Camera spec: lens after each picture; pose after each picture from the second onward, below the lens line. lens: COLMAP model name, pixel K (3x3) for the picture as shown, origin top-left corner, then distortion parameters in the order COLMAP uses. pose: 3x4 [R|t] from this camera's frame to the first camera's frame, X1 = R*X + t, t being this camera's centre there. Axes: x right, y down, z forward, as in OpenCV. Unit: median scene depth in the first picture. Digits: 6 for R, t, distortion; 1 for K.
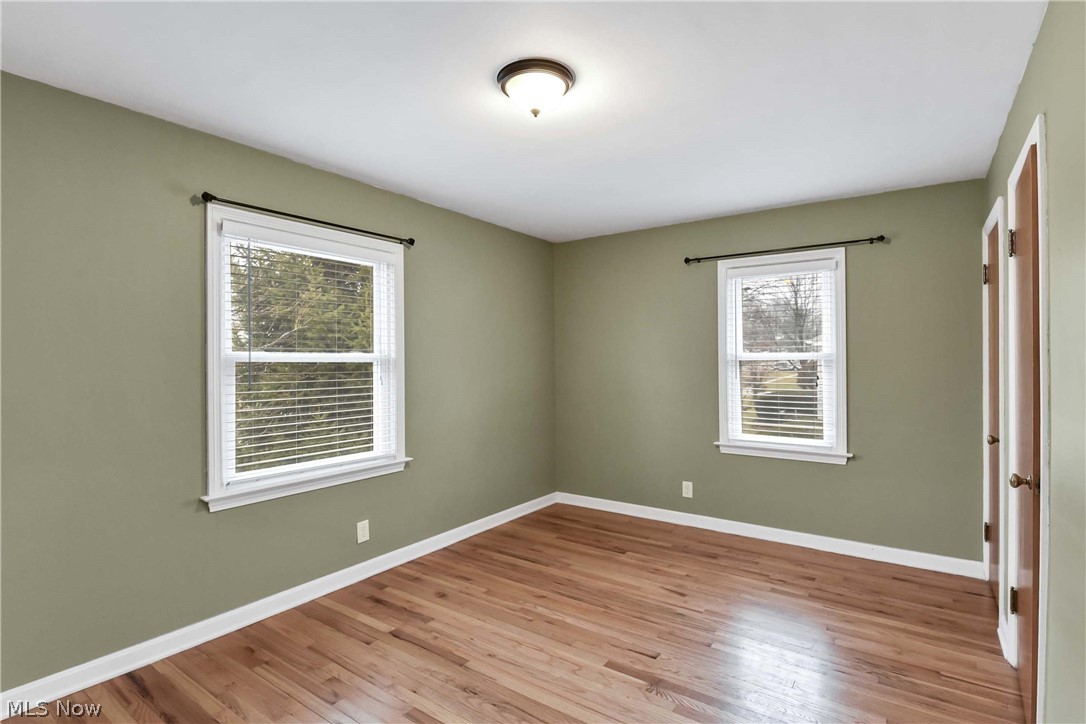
lens RADIAL K [[515.9, 0, 566.2], [0, 515.9, 360.1], [0, 0, 1]] dist [0.012505, -0.018839]
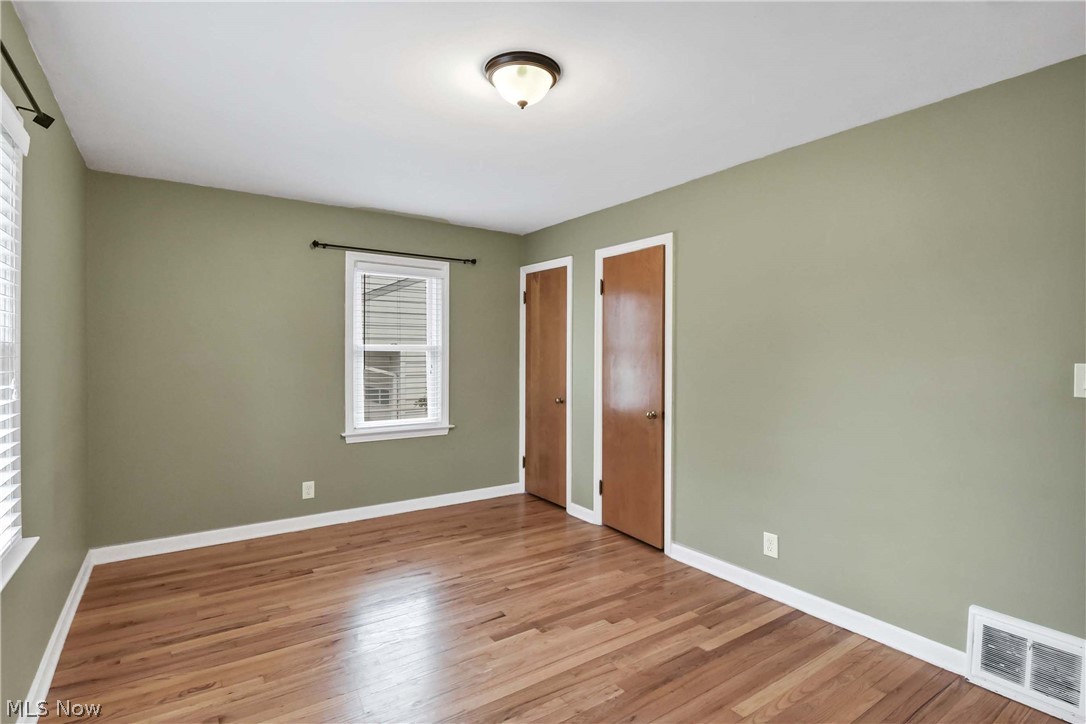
lens RADIAL K [[509.9, 0, 524.6], [0, 509.9, 350.5], [0, 0, 1]] dist [0.000024, -0.010123]
pose [[0.403051, 0.007197, 0.915149, -0.529317], [-0.005498, 0.999970, -0.005443, 0.003416], [-0.915161, -0.002838, 0.403079, 0.328443]]
